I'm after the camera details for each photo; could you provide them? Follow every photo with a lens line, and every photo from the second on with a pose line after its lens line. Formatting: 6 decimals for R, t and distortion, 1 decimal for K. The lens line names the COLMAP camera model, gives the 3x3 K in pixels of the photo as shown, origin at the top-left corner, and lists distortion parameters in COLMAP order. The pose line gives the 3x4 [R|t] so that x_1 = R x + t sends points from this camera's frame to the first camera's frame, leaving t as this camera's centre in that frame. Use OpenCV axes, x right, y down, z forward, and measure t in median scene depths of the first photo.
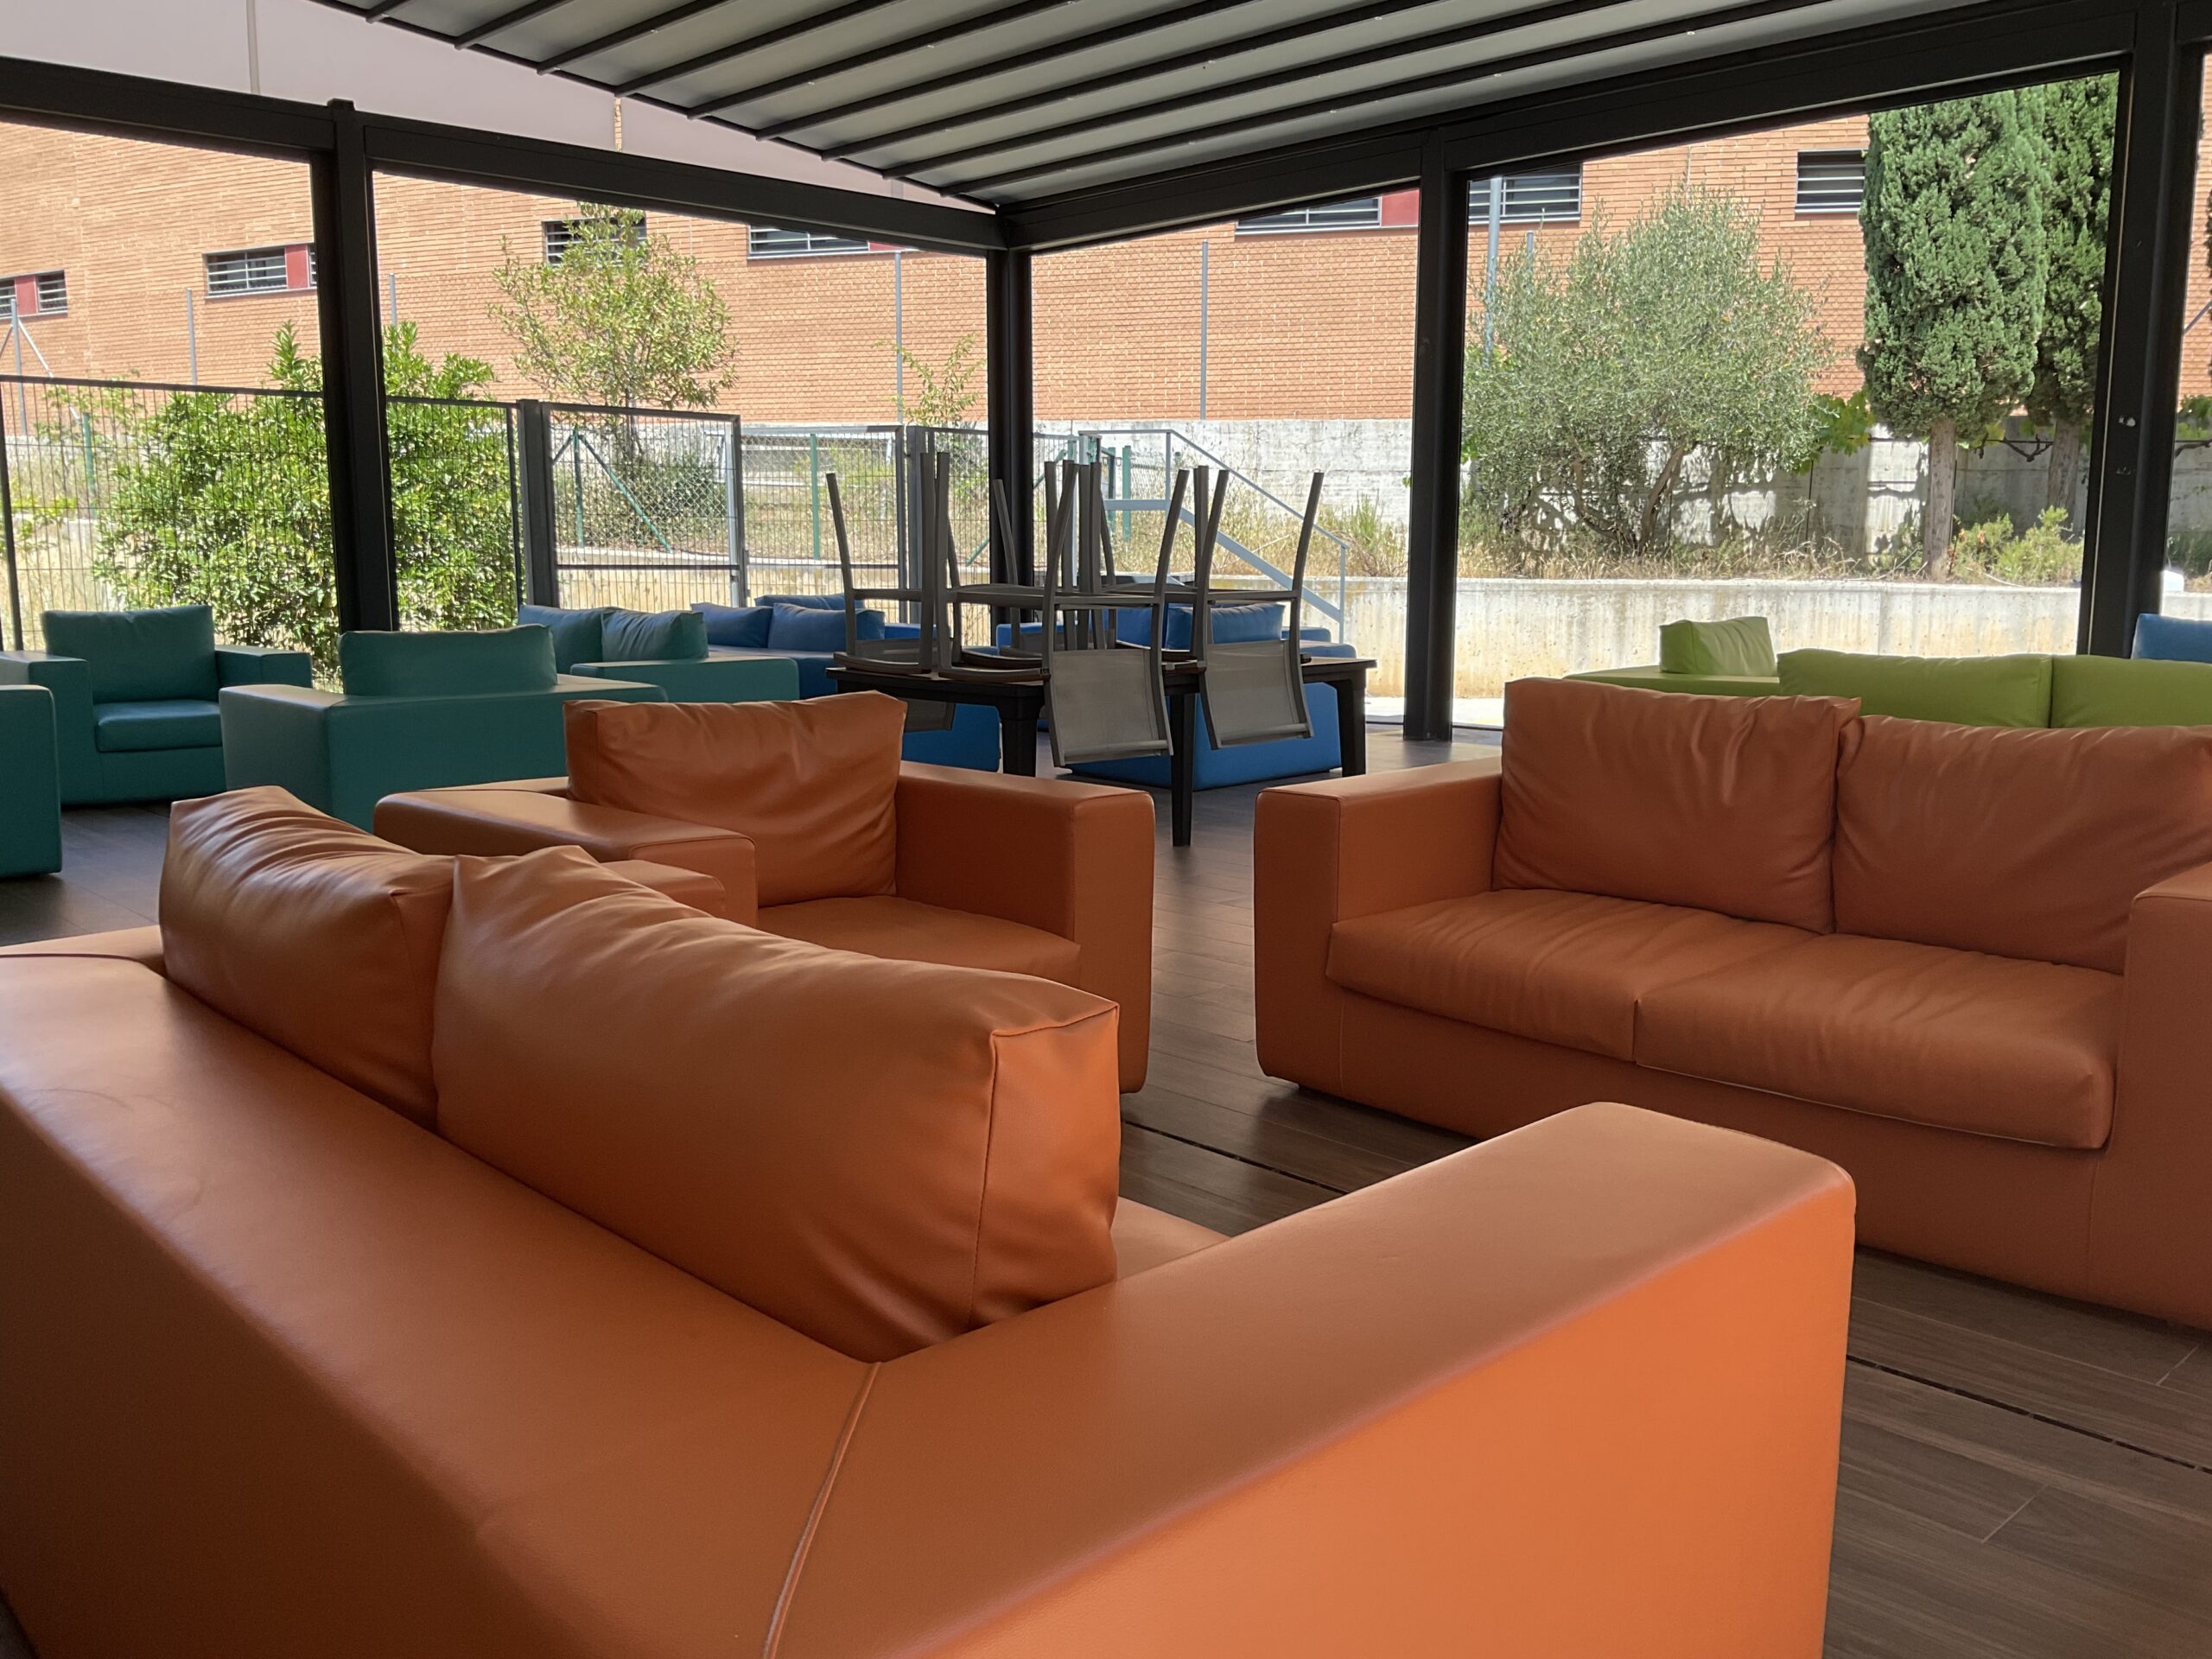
lens RADIAL K [[1826.7, 0, 1108.2], [0, 1826.7, 832.4], [0, 0, 1]] dist [0.013365, -0.054534]
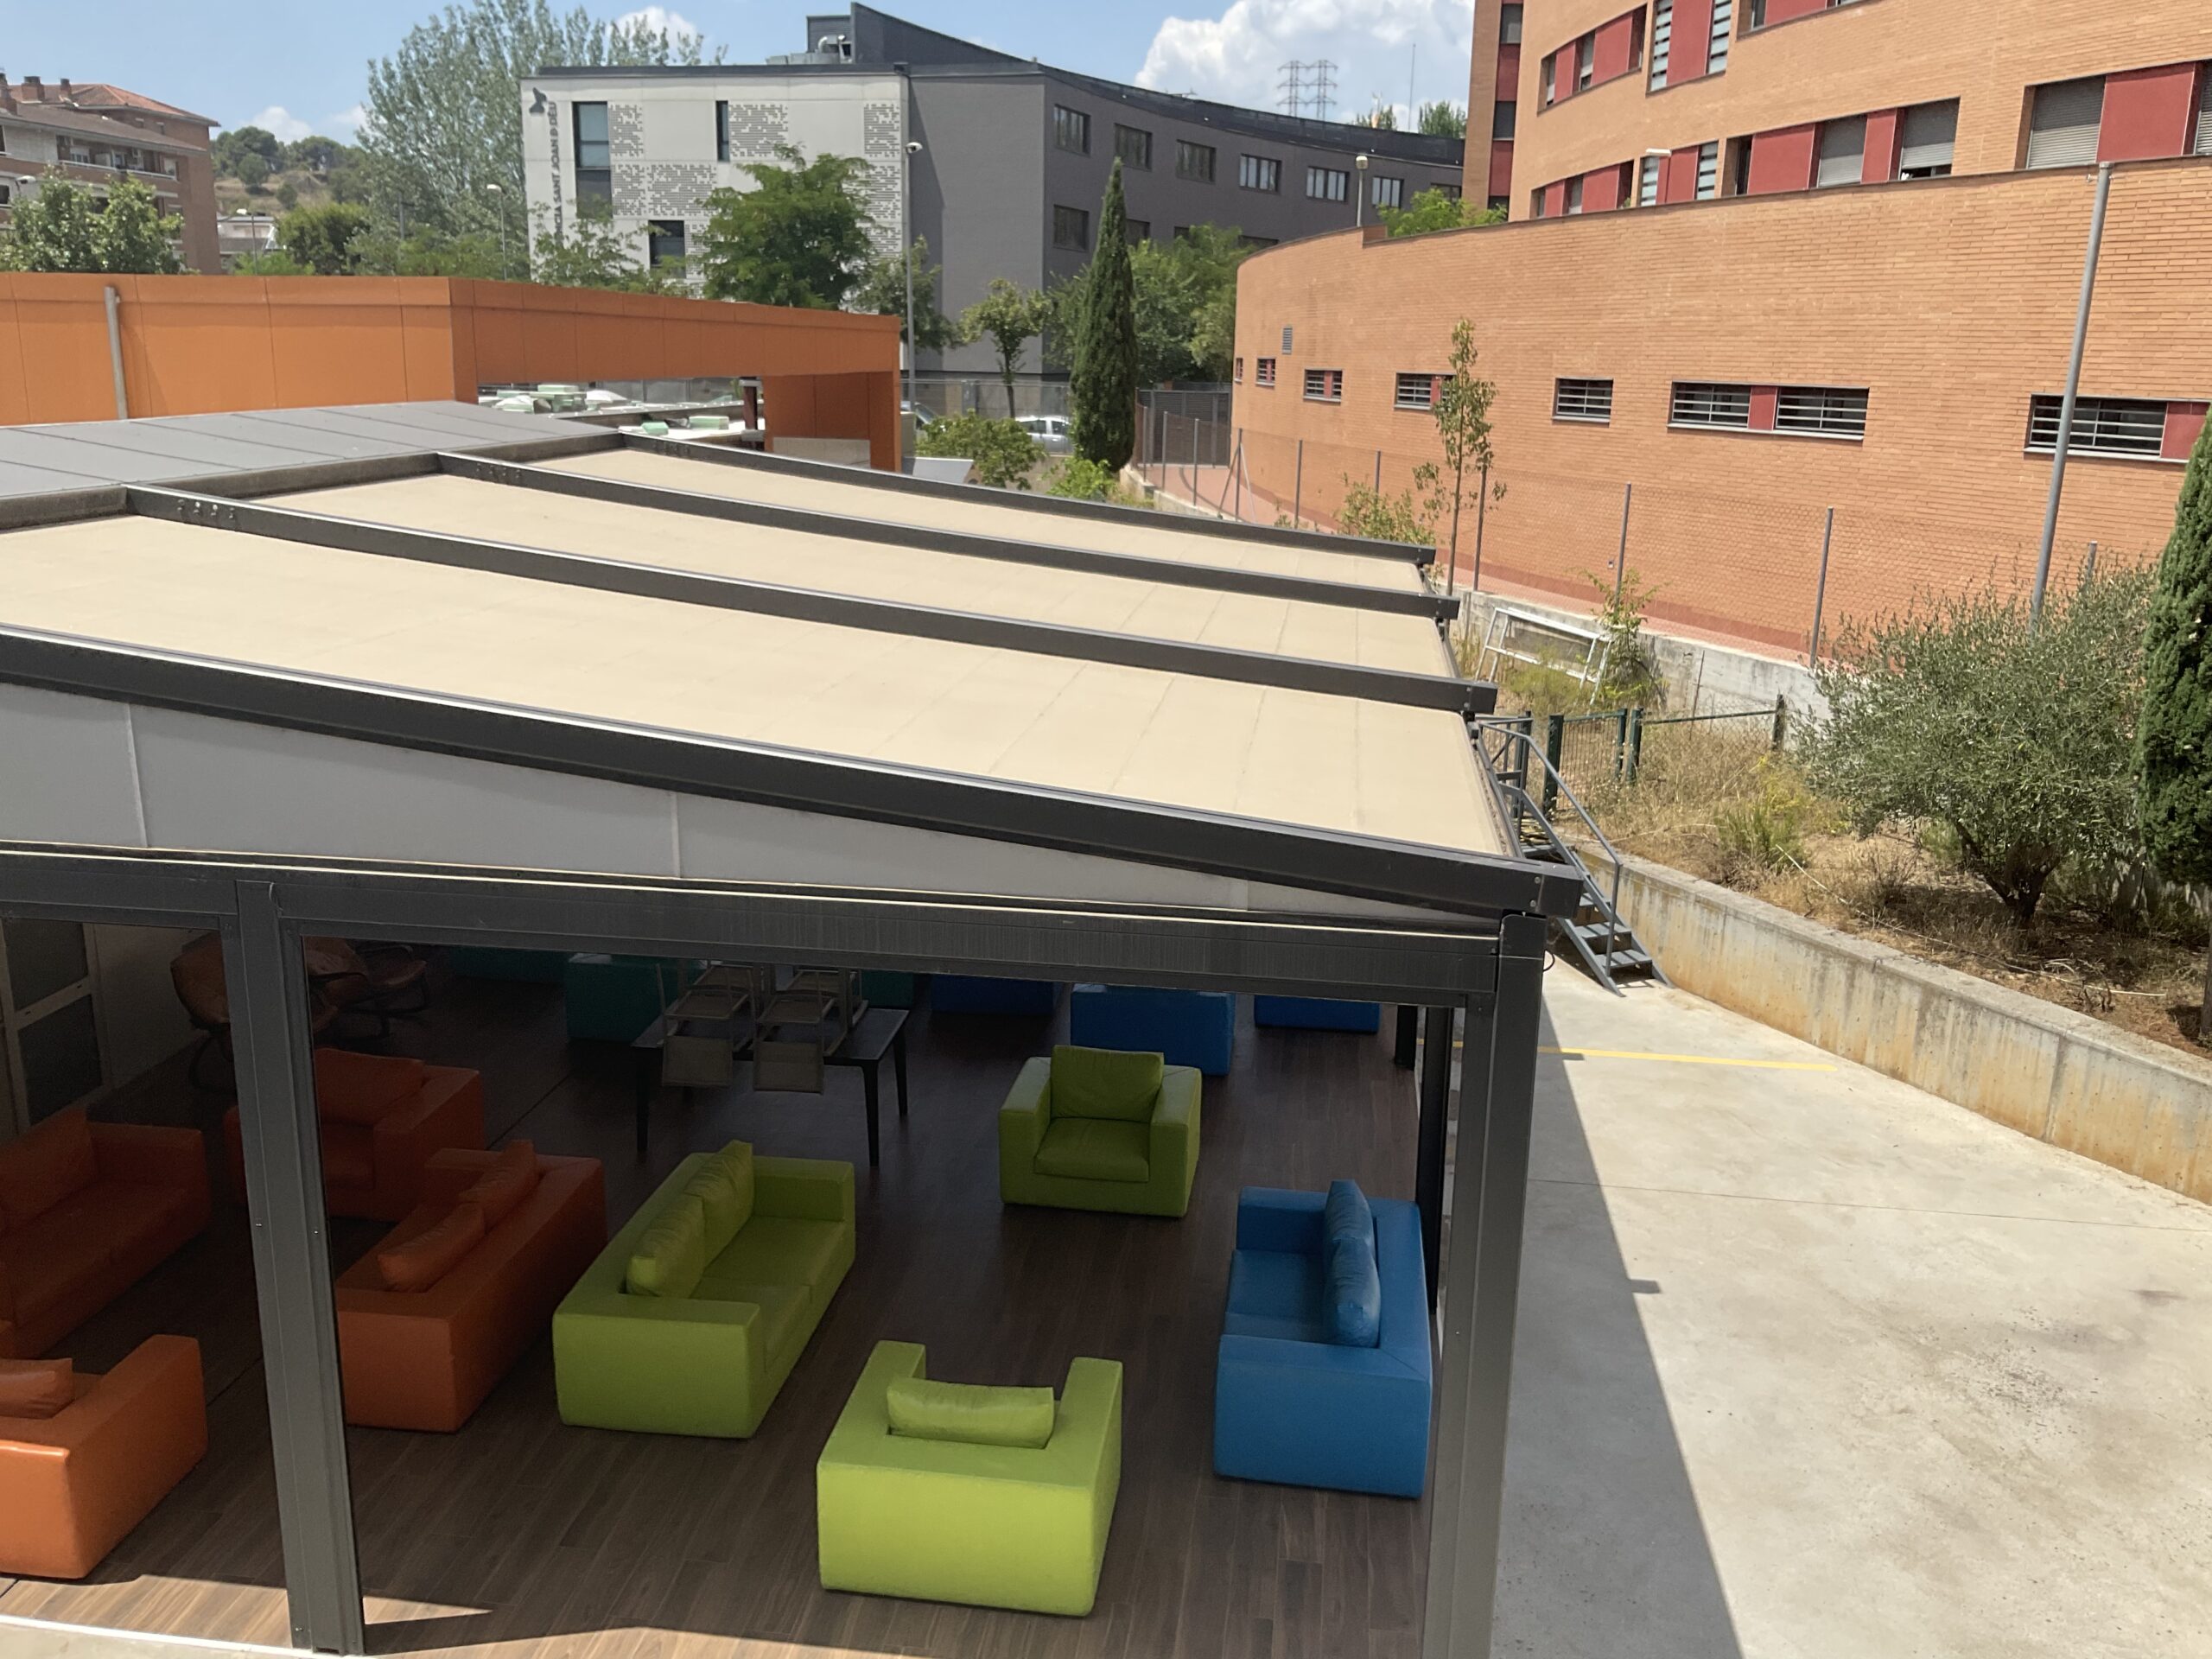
lens RADIAL K [[1826.7, 0, 1106.7], [0, 1826.7, 826.8], [0, 0, 1]] dist [0.013365, -0.054534]
pose [[0.621767, 0.209020, -0.754795, 0.801324], [-0.136897, 0.977898, 0.158032, -0.318182], [0.771145, 0.005070, 0.636639, -0.010198]]
